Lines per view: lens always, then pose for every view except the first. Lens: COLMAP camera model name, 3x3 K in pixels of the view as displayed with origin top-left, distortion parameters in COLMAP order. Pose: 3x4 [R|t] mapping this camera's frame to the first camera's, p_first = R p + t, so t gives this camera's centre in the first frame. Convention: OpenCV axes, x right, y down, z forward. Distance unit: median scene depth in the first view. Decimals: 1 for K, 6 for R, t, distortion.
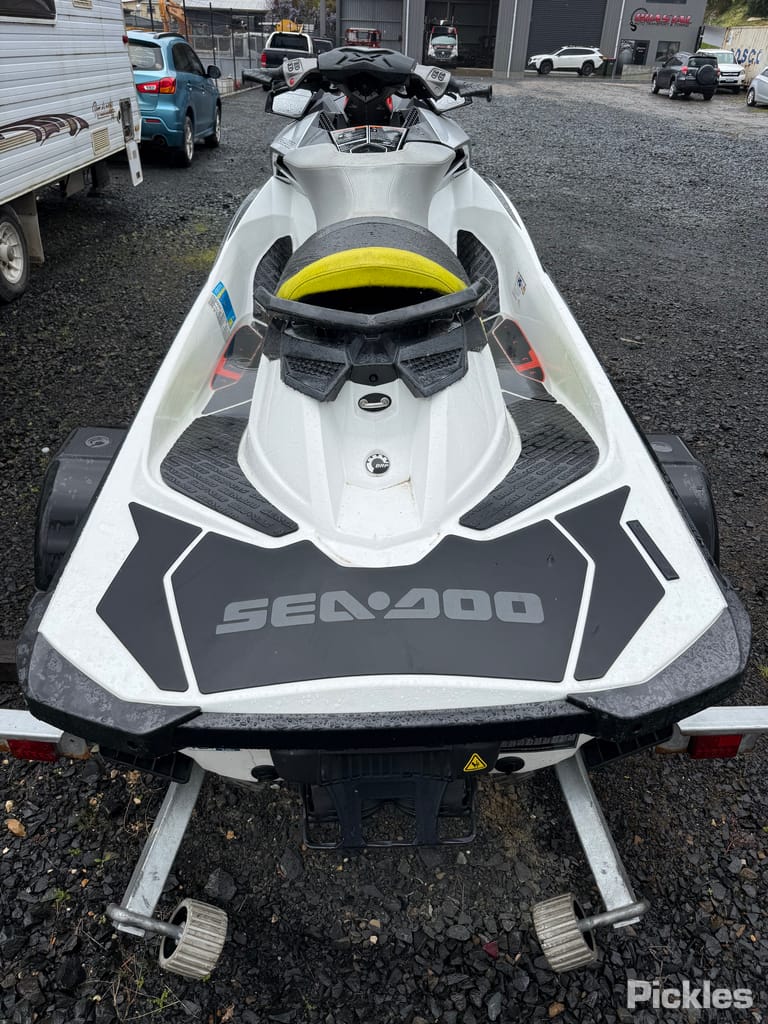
lens RADIAL K [[724.1, 0, 408.3], [0, 724.1, 511.4], [0, 0, 1]] dist [-0.004629, -0.005847]
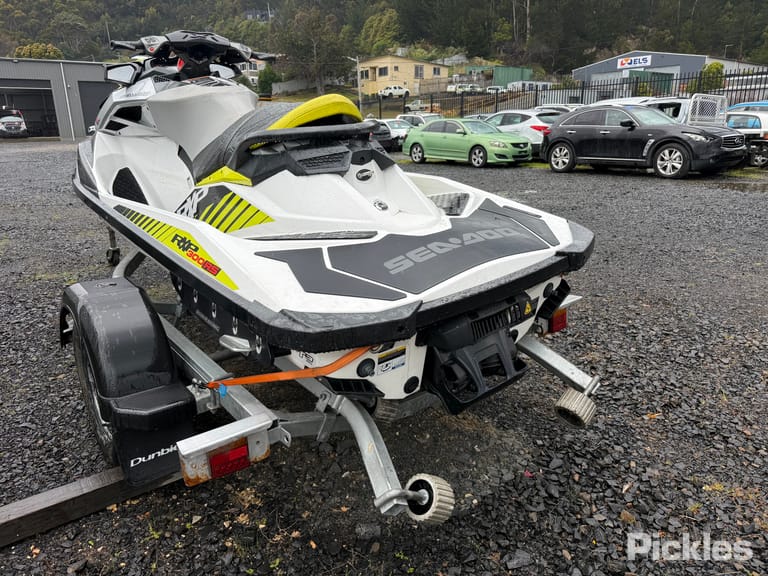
lens RADIAL K [[543.1, 0, 386.4], [0, 543.1, 303.4], [0, 0, 1]] dist [-0.004629, -0.005847]
pose [[0.784431, -0.231087, 0.575557, -0.818909], [0.370105, 0.919068, -0.135411, 0.321388], [-0.497685, 0.319237, 0.806472, 0.045841]]
